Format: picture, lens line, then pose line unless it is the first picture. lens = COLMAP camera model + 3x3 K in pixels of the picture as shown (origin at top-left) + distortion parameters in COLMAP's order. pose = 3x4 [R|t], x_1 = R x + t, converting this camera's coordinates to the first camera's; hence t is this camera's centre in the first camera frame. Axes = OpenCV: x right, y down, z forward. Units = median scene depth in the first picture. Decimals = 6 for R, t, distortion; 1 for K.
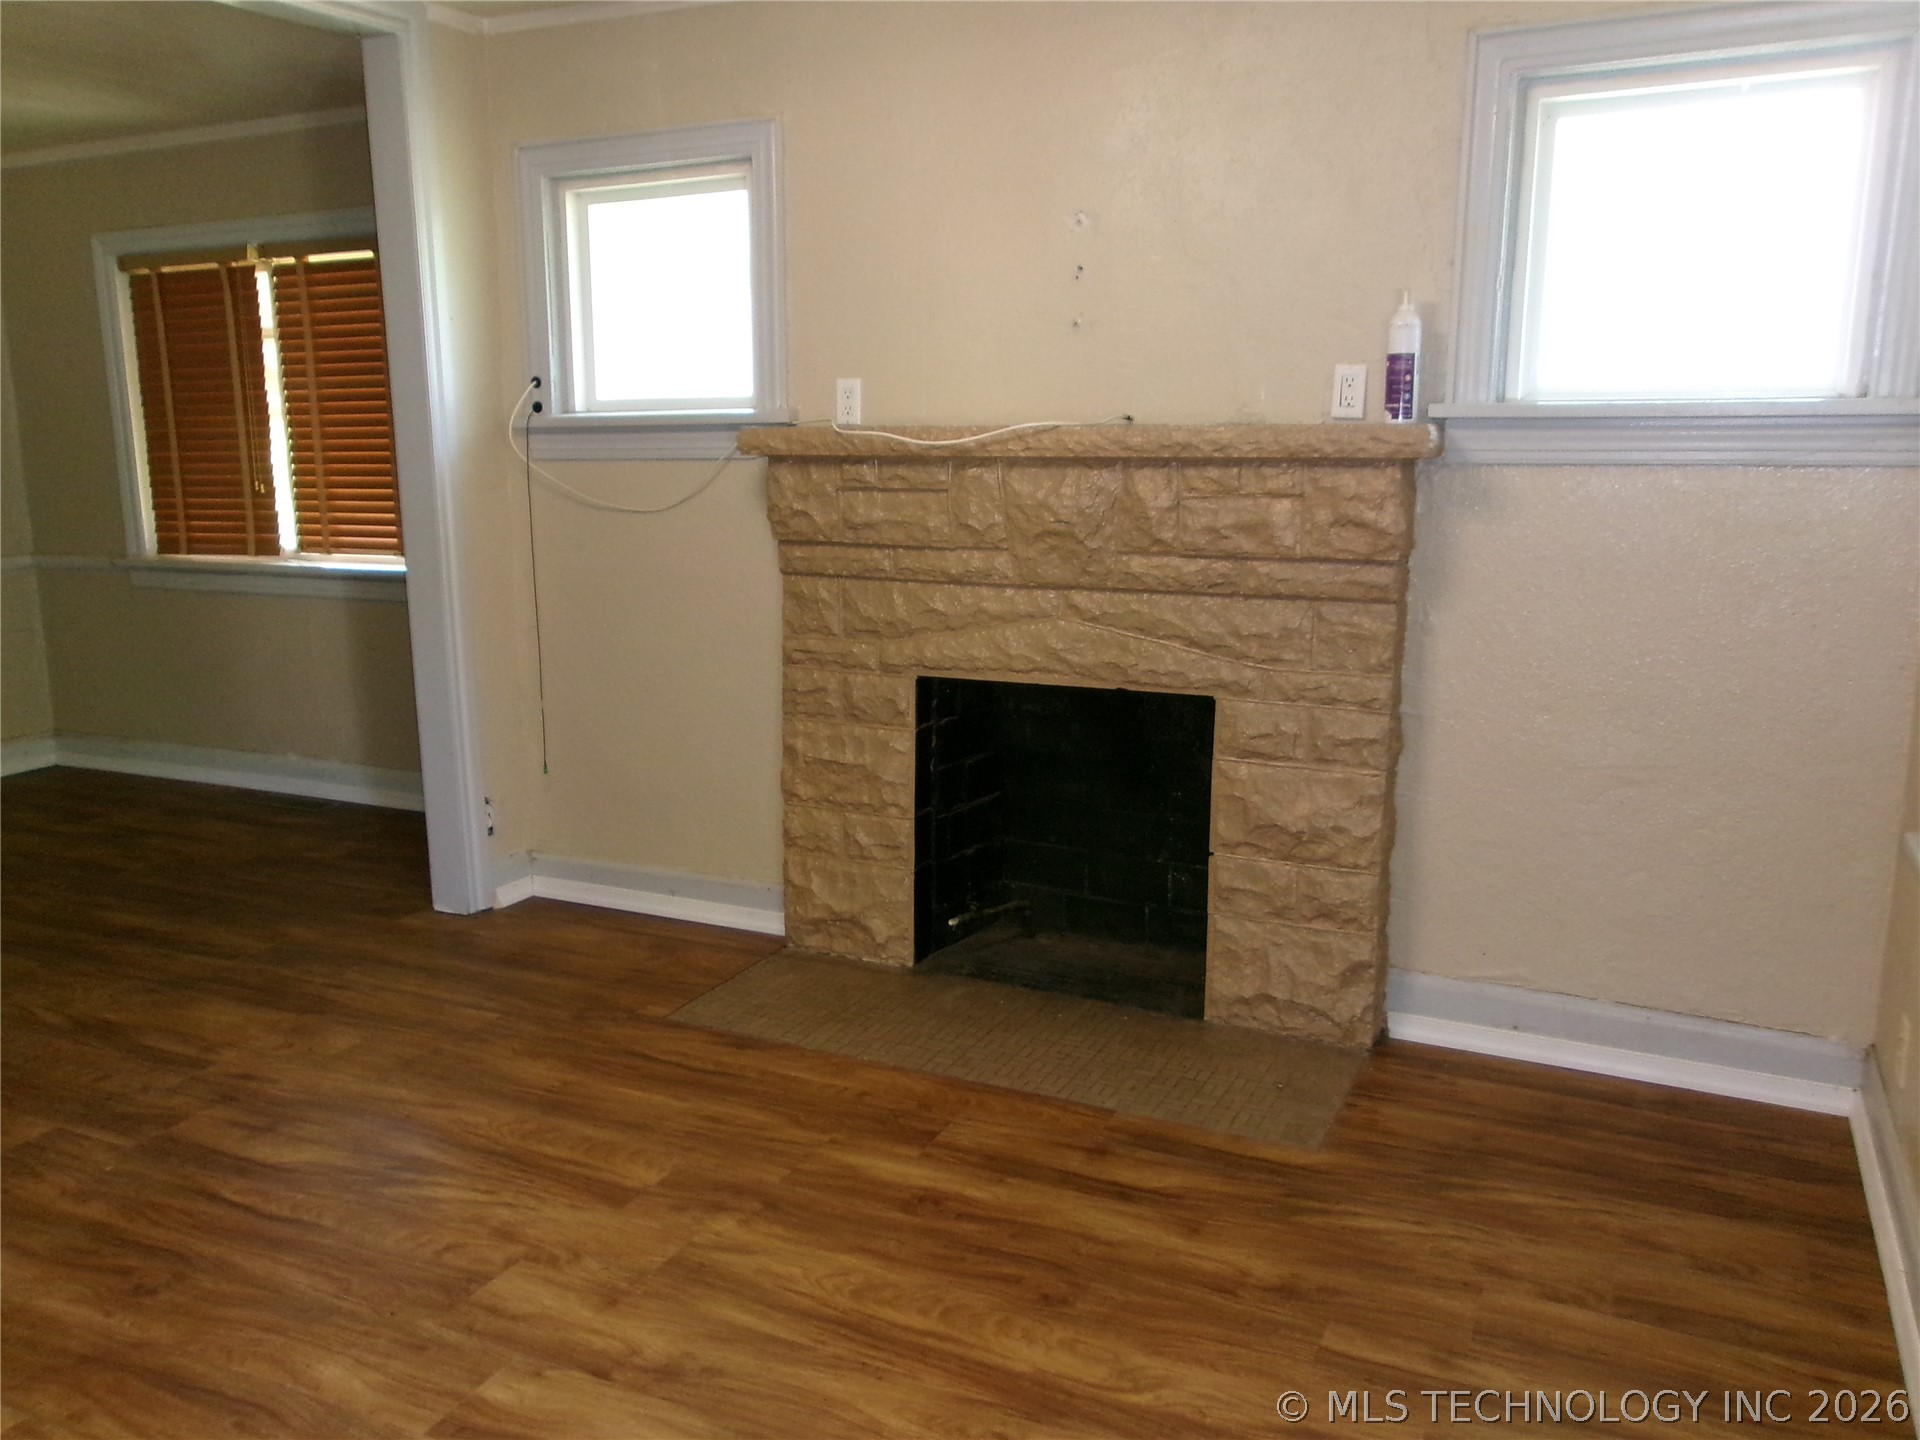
lens RADIAL K [[1514.6, 0, 943.0], [0, 1514.6, 716.1], [0, 0, 1]] dist [0.007108, 0.034415]
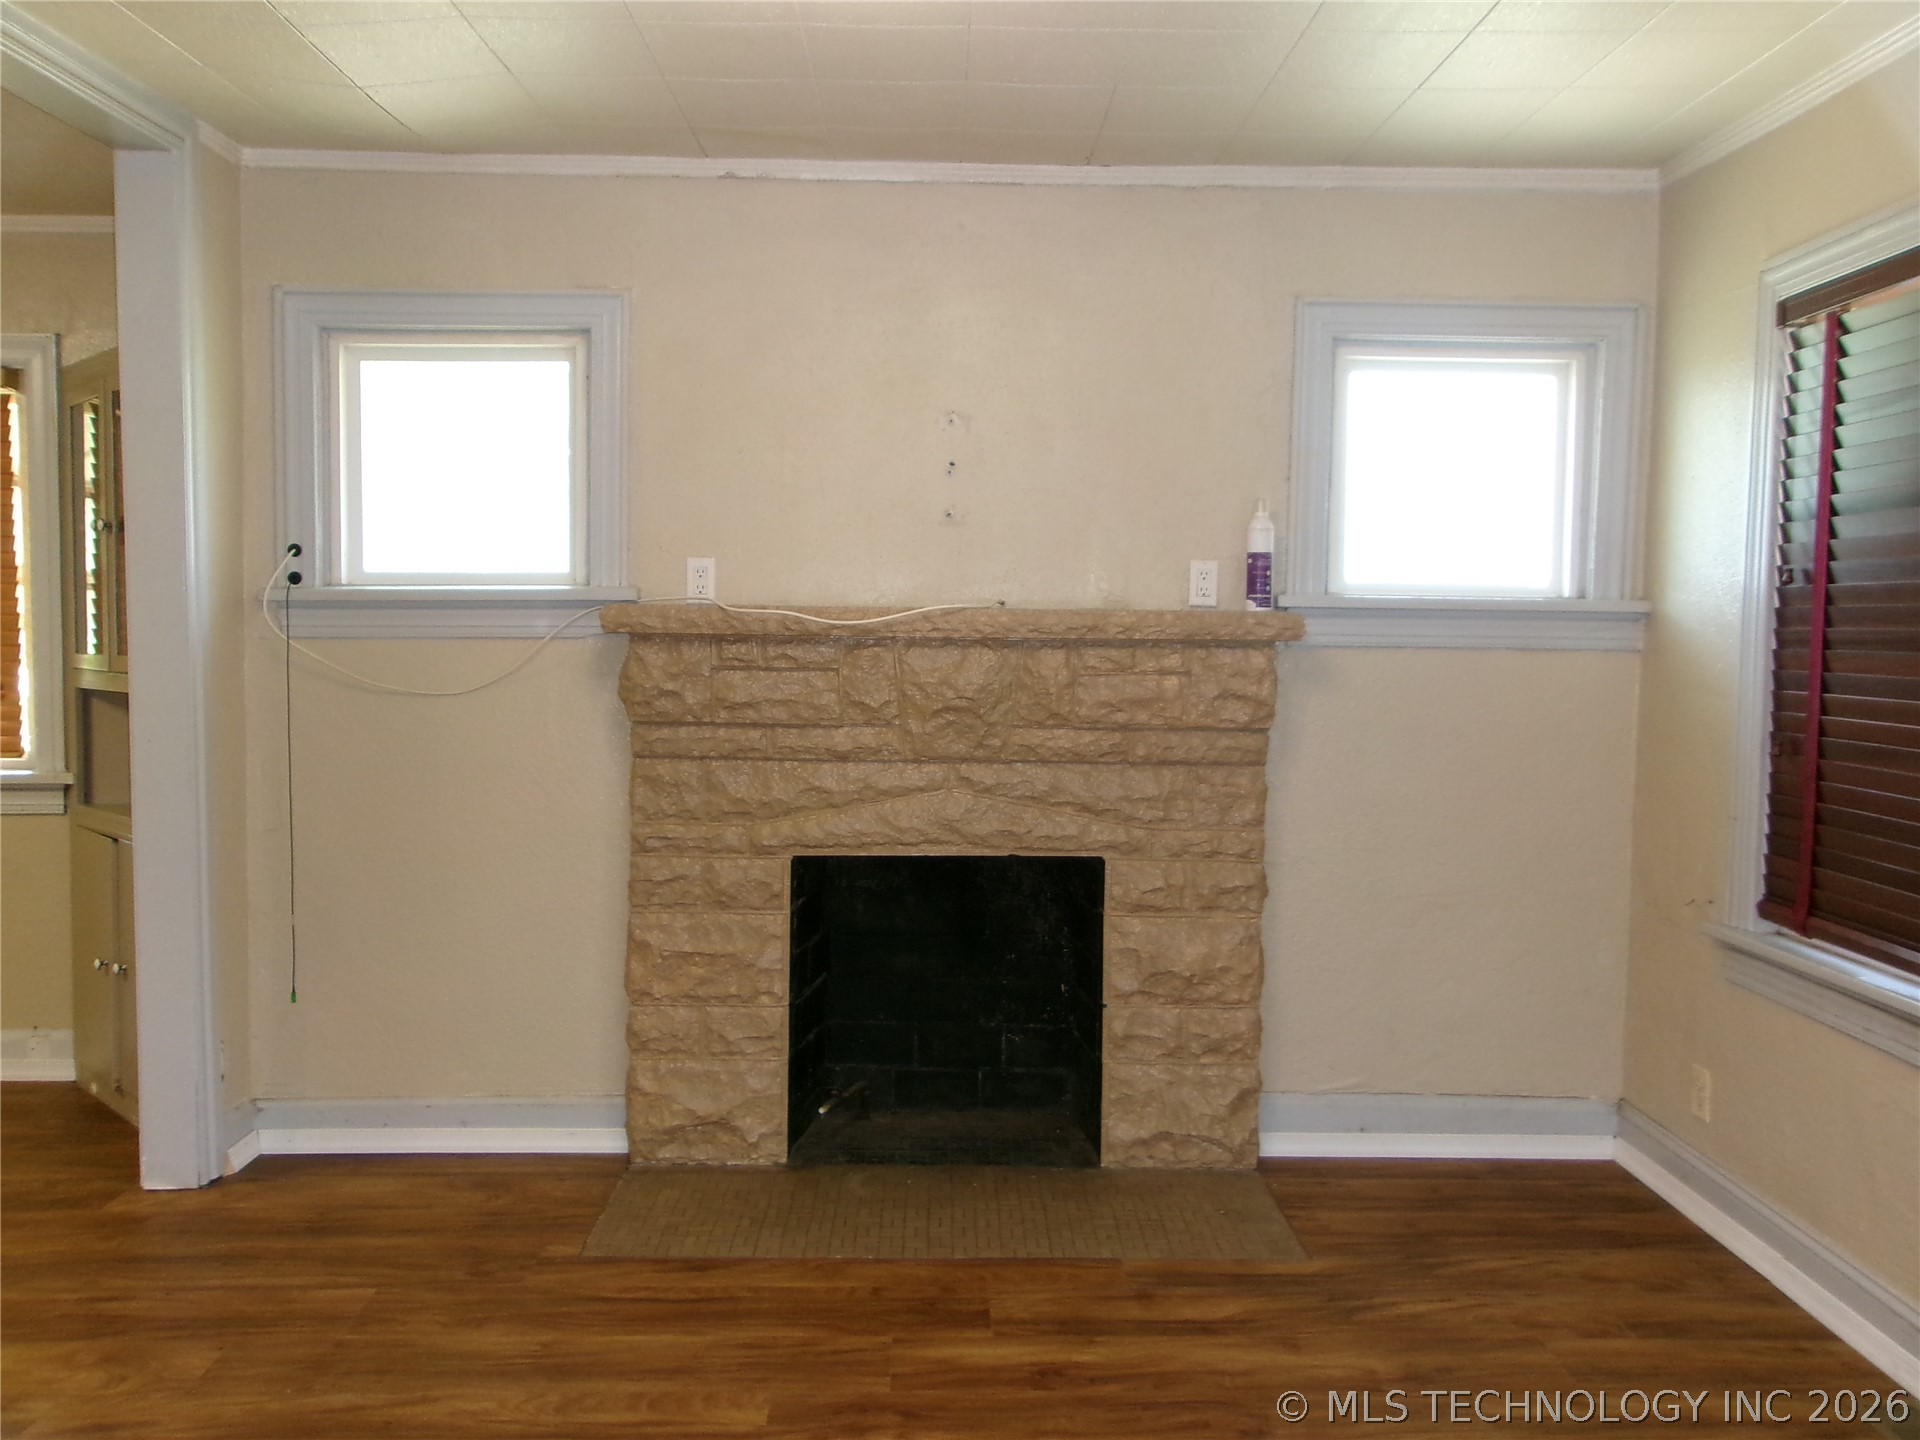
lens RADIAL K [[1514.6, 0, 950.9], [0, 1514.6, 726.5], [0, 0, 1]] dist [0.007108, 0.034415]
pose [[0.889385, -0.015478, 0.456896, -0.412981], [0.071560, 0.991820, -0.105697, 0.001193], [-0.451523, 0.126701, 0.883218, 0.083110]]
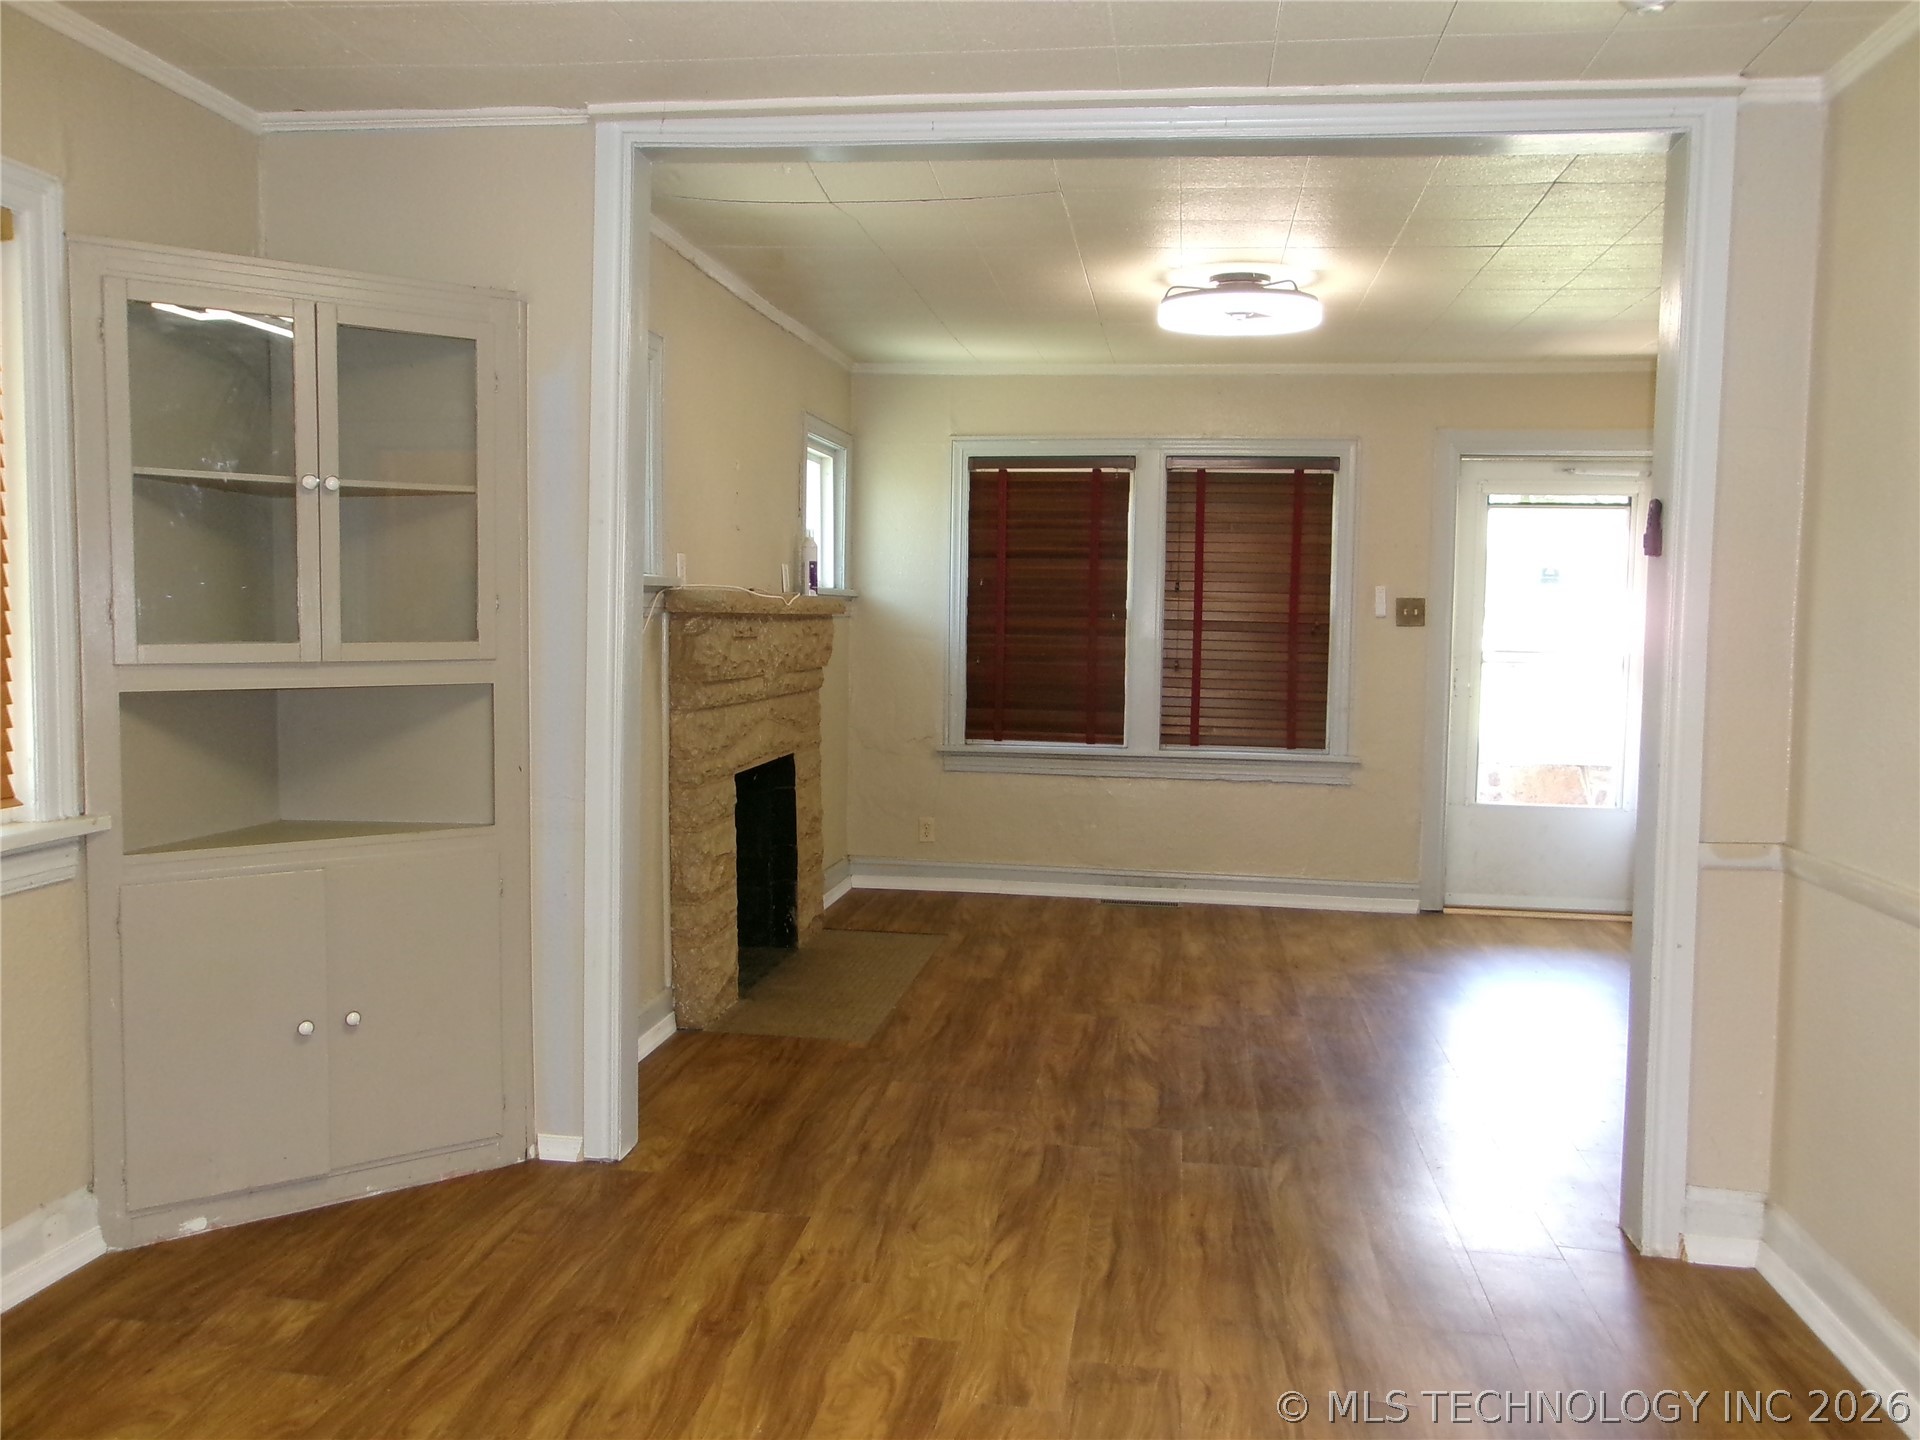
lens RADIAL K [[1514.6, 0, 960.4], [0, 1514.6, 715.5], [0, 0, 1]] dist [0.007108, 0.034415]
pose [[-0.315723, -0.061881, 0.946831, -1.491626], [0.171377, 0.977741, 0.121047, -0.227012], [-0.933246, 0.200483, -0.298090, 1.324408]]
